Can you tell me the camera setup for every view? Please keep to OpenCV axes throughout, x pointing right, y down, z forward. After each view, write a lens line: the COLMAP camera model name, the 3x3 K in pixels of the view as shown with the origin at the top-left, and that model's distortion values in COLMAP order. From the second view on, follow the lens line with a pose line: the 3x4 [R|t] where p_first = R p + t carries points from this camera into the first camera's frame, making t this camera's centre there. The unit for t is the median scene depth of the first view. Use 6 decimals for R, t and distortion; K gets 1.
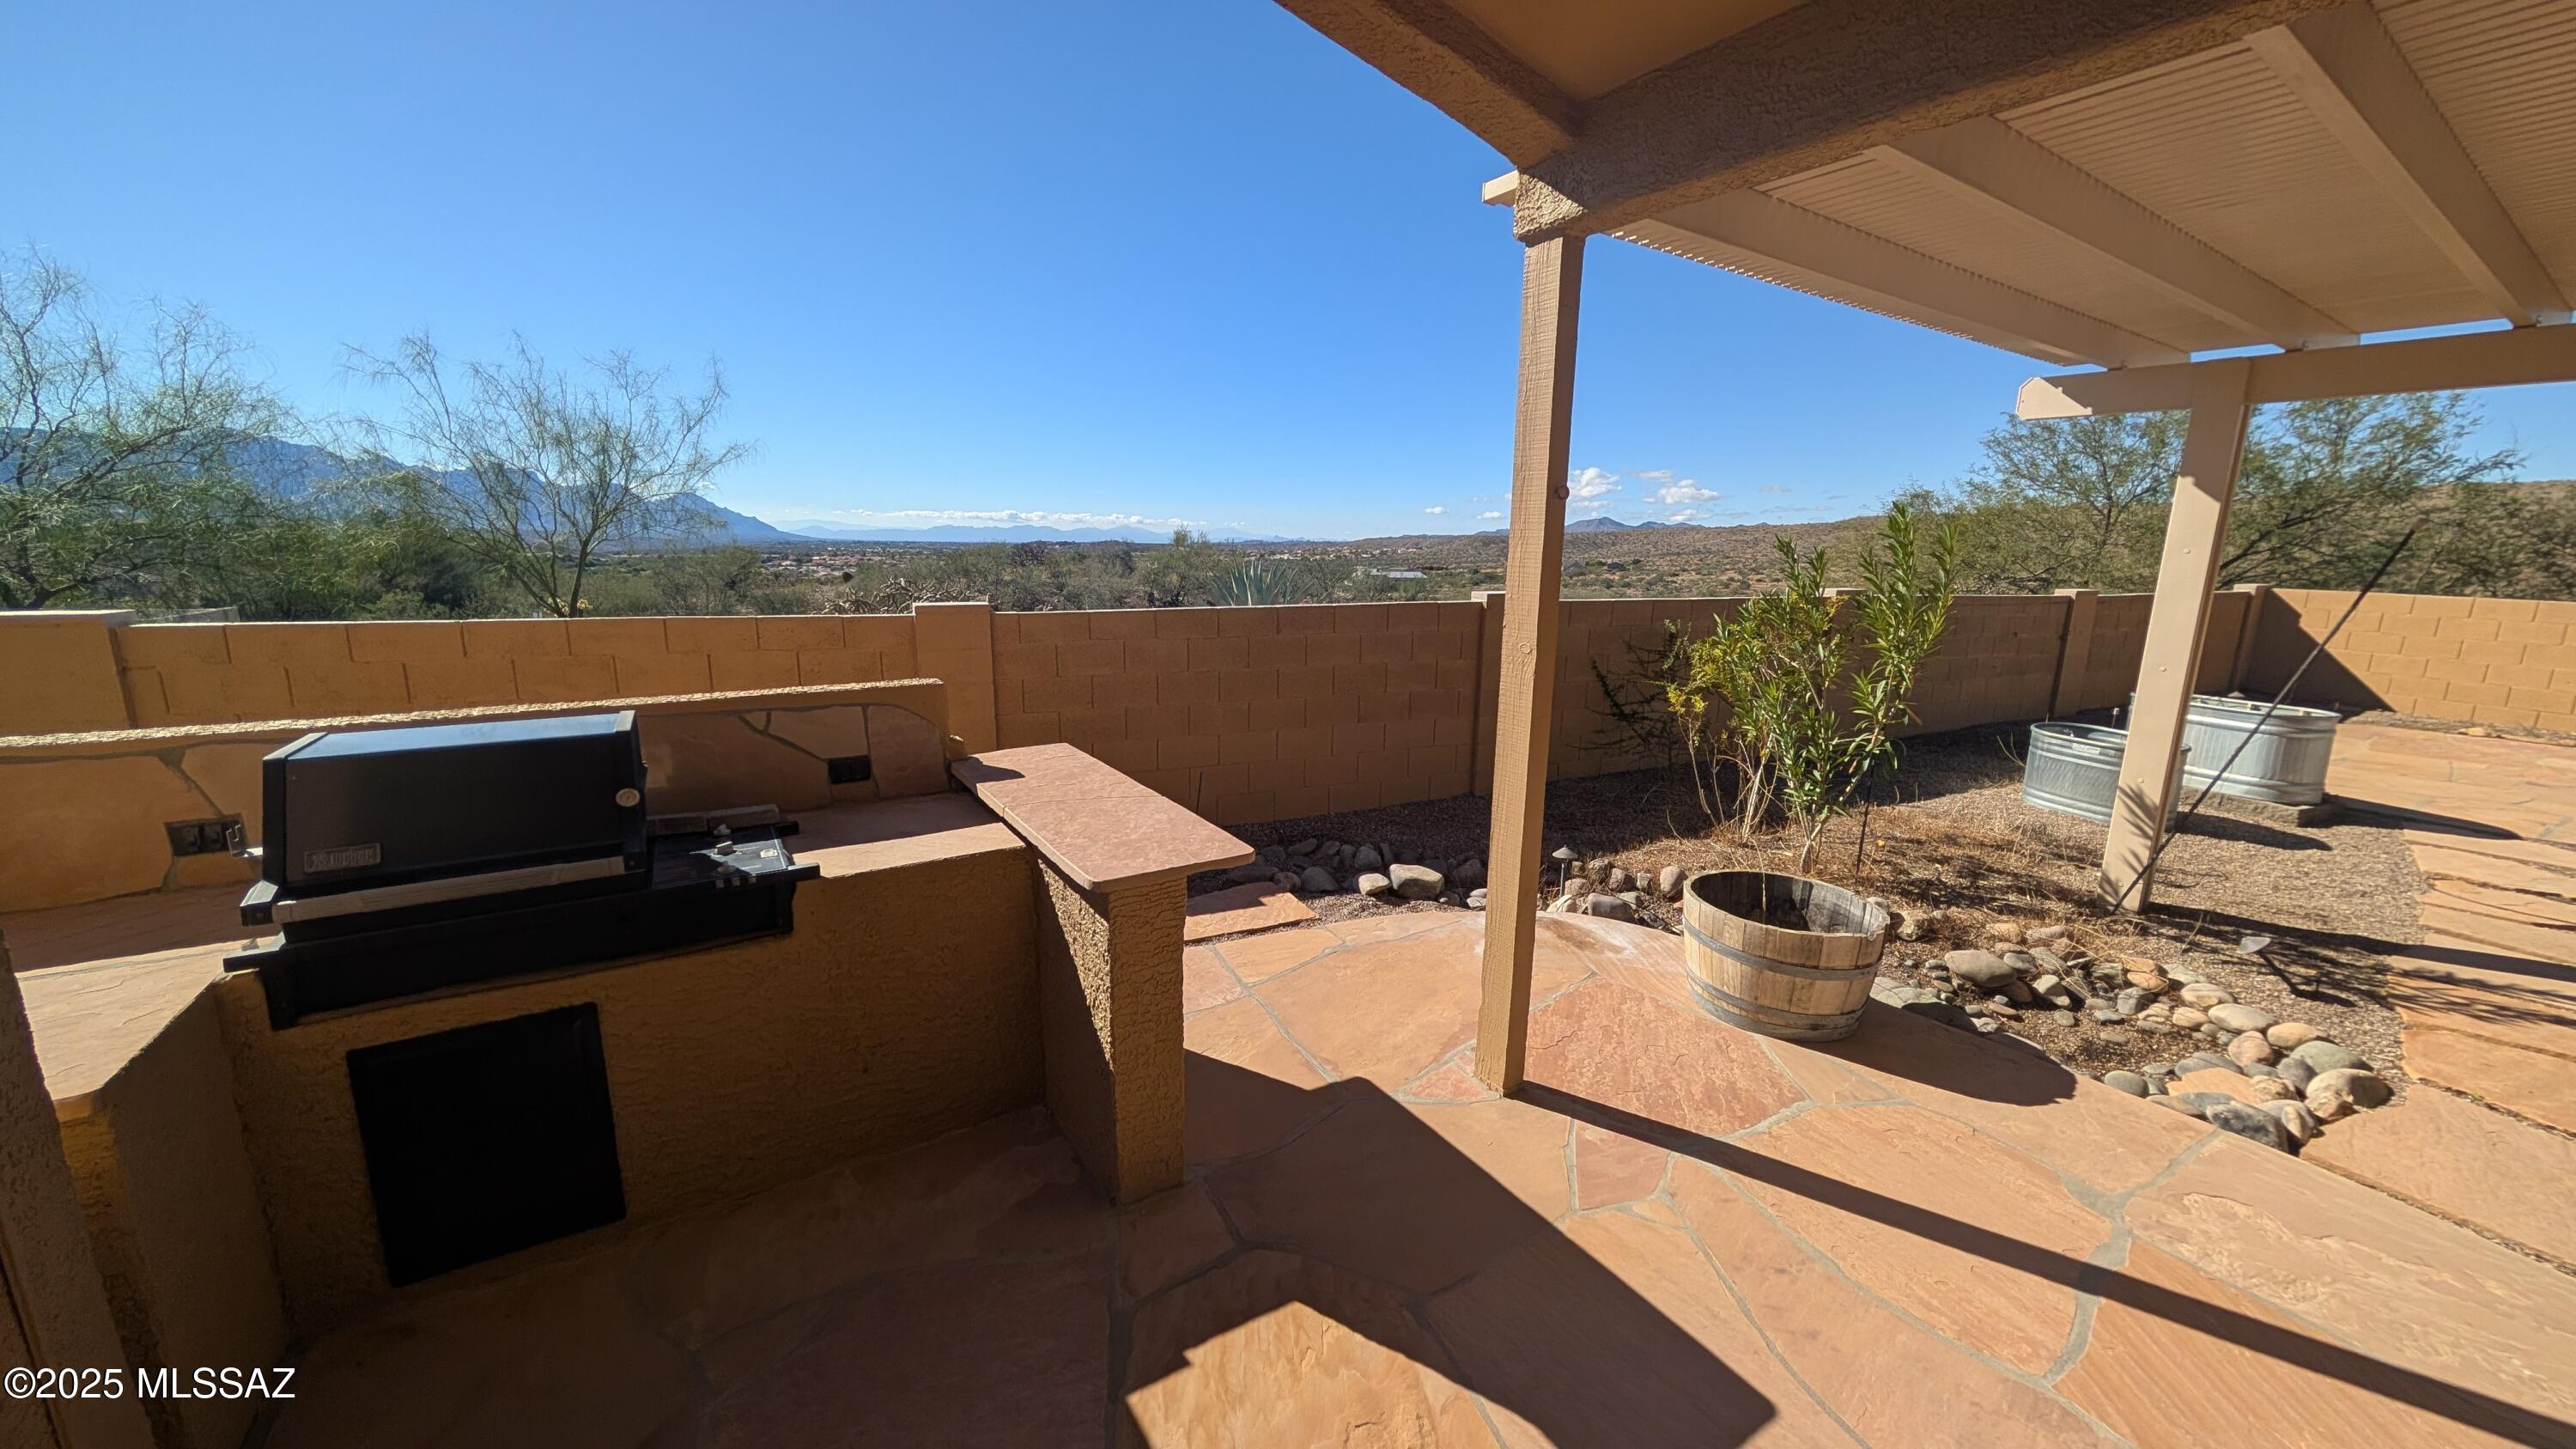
lens RADIAL K [[939.2, 0, 1293.6], [0, 939.2, 727.1], [0, 0, 1]] dist [0.001059, -0.000055]
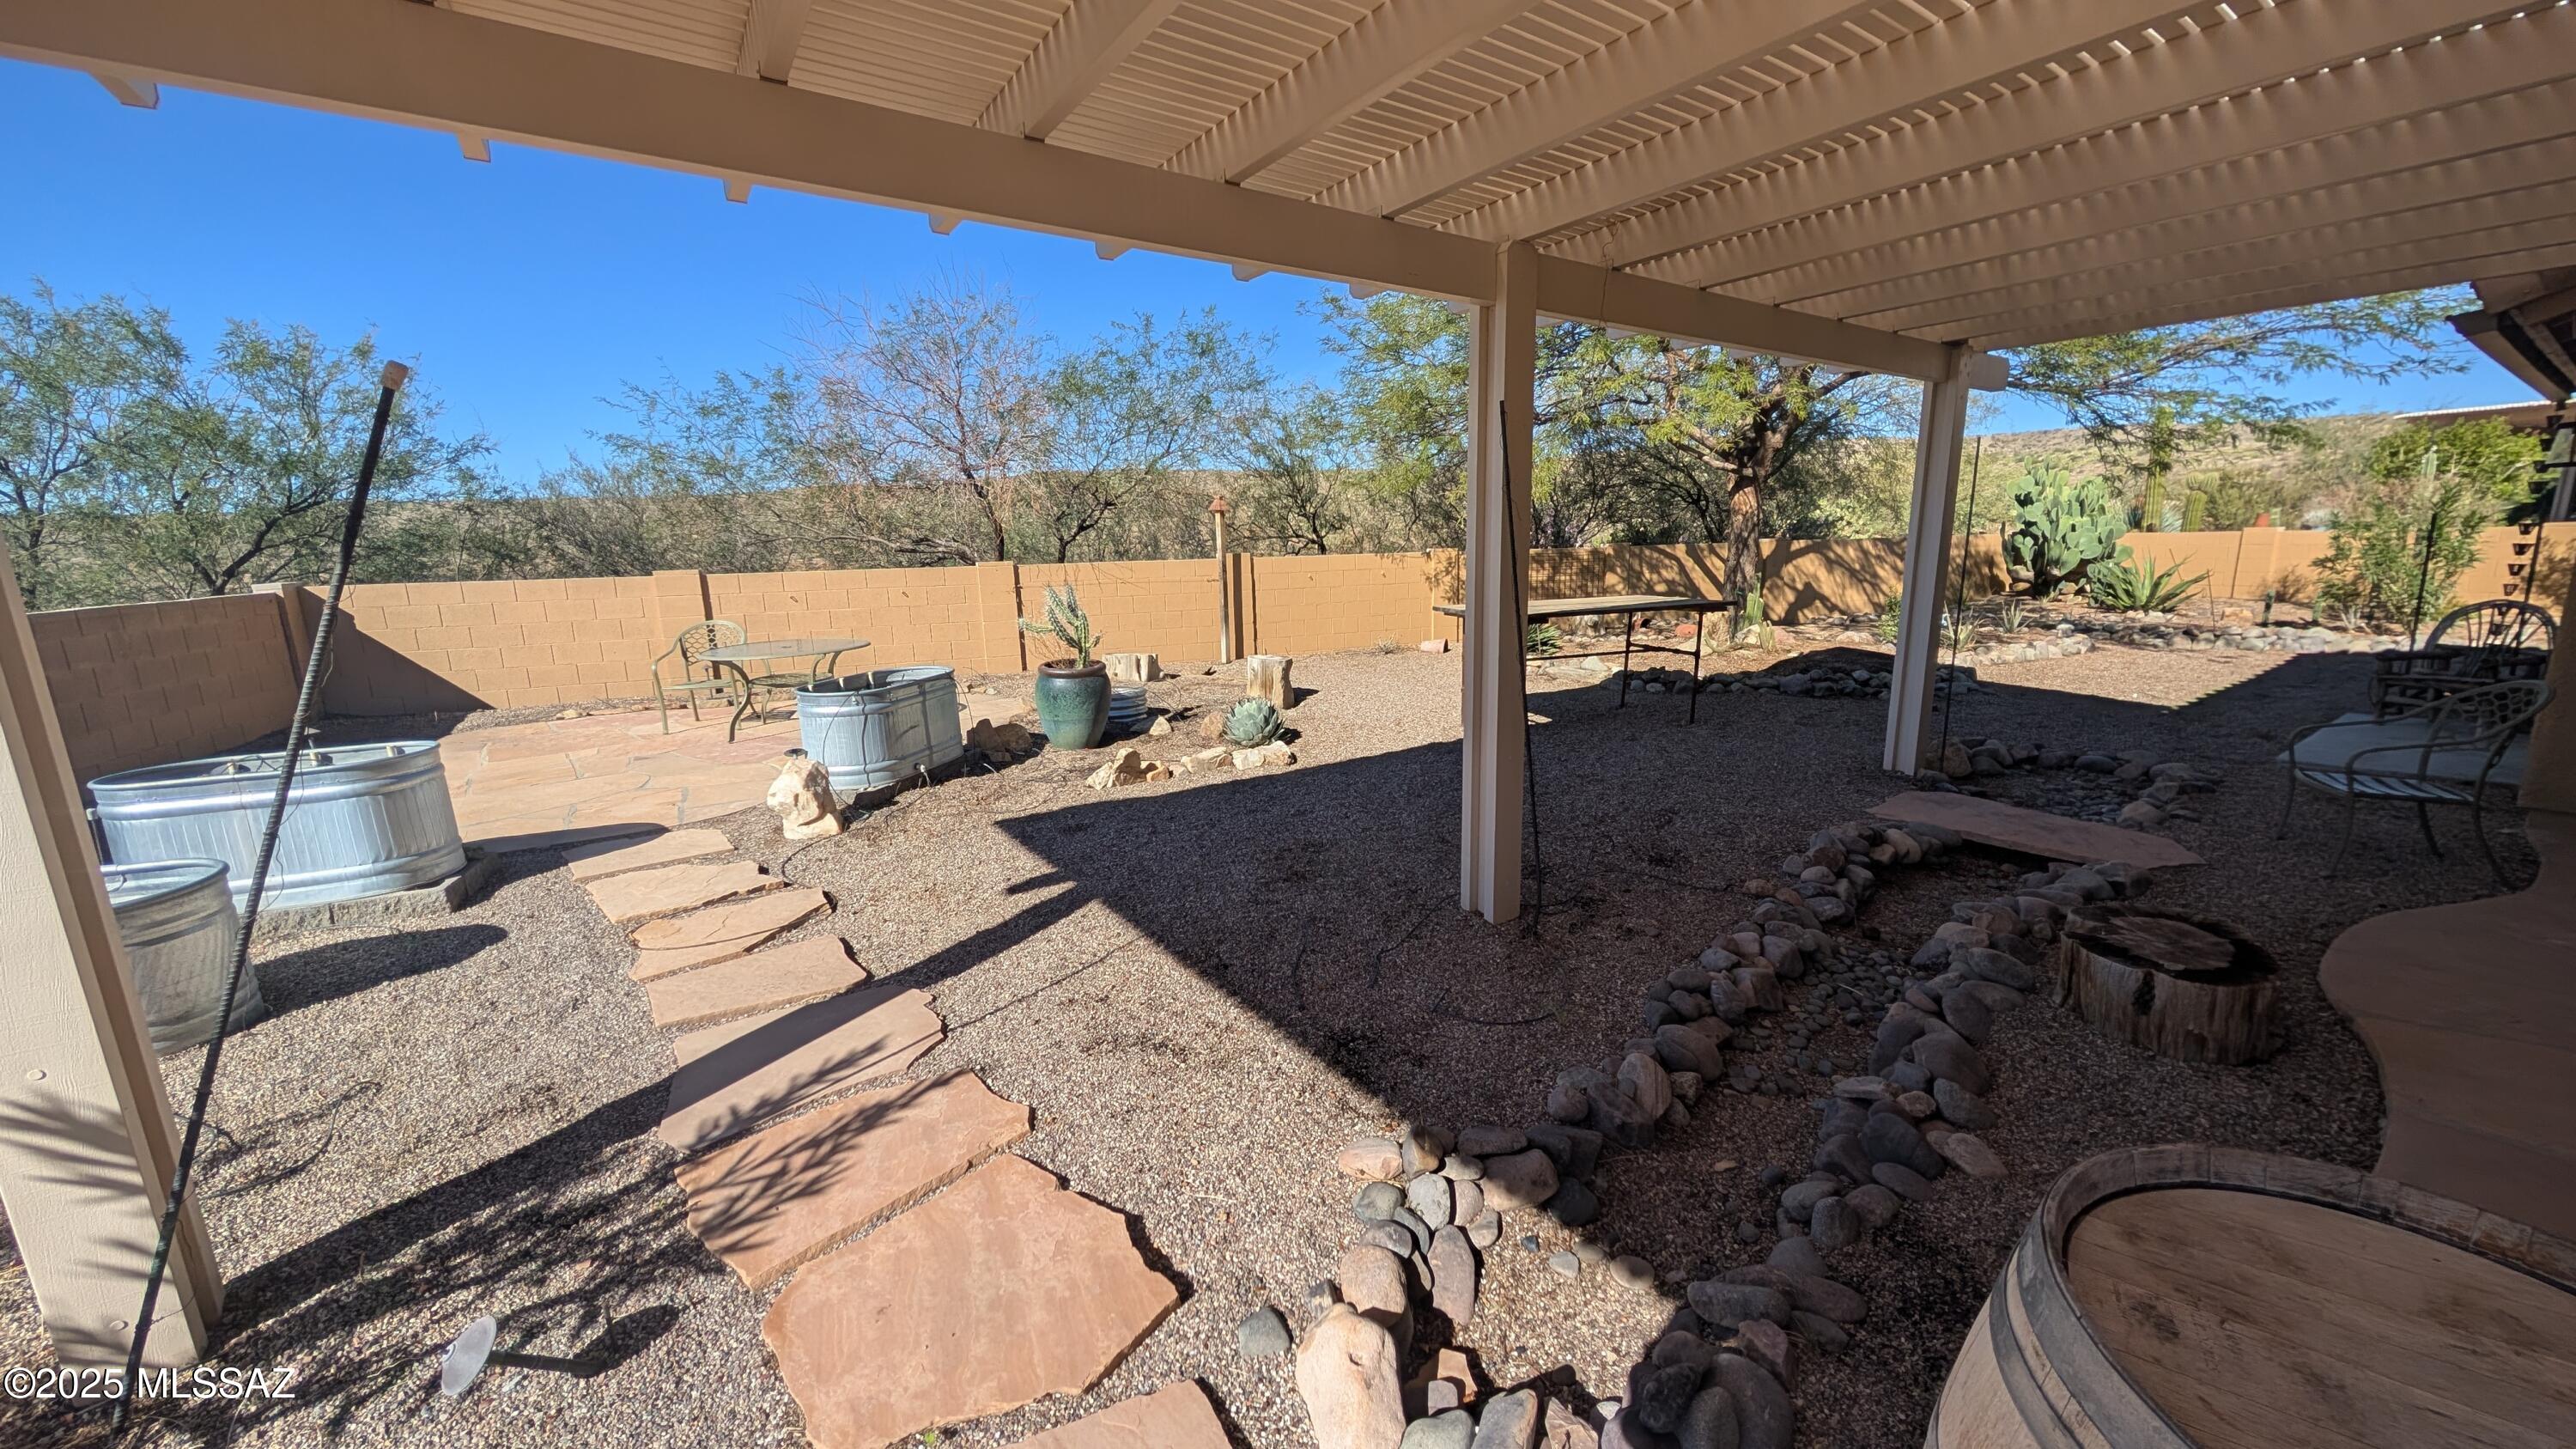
lens RADIAL K [[939.2, 0, 1296.5], [0, 939.2, 730.2], [0, 0, 1]] dist [0.001059, -0.000055]
pose [[-0.020849, -0.214452, 0.976512, 0.544733], [0.221029, 0.951568, 0.213693, -0.042008], [-0.975044, 0.220293, 0.027561, 0.462037]]
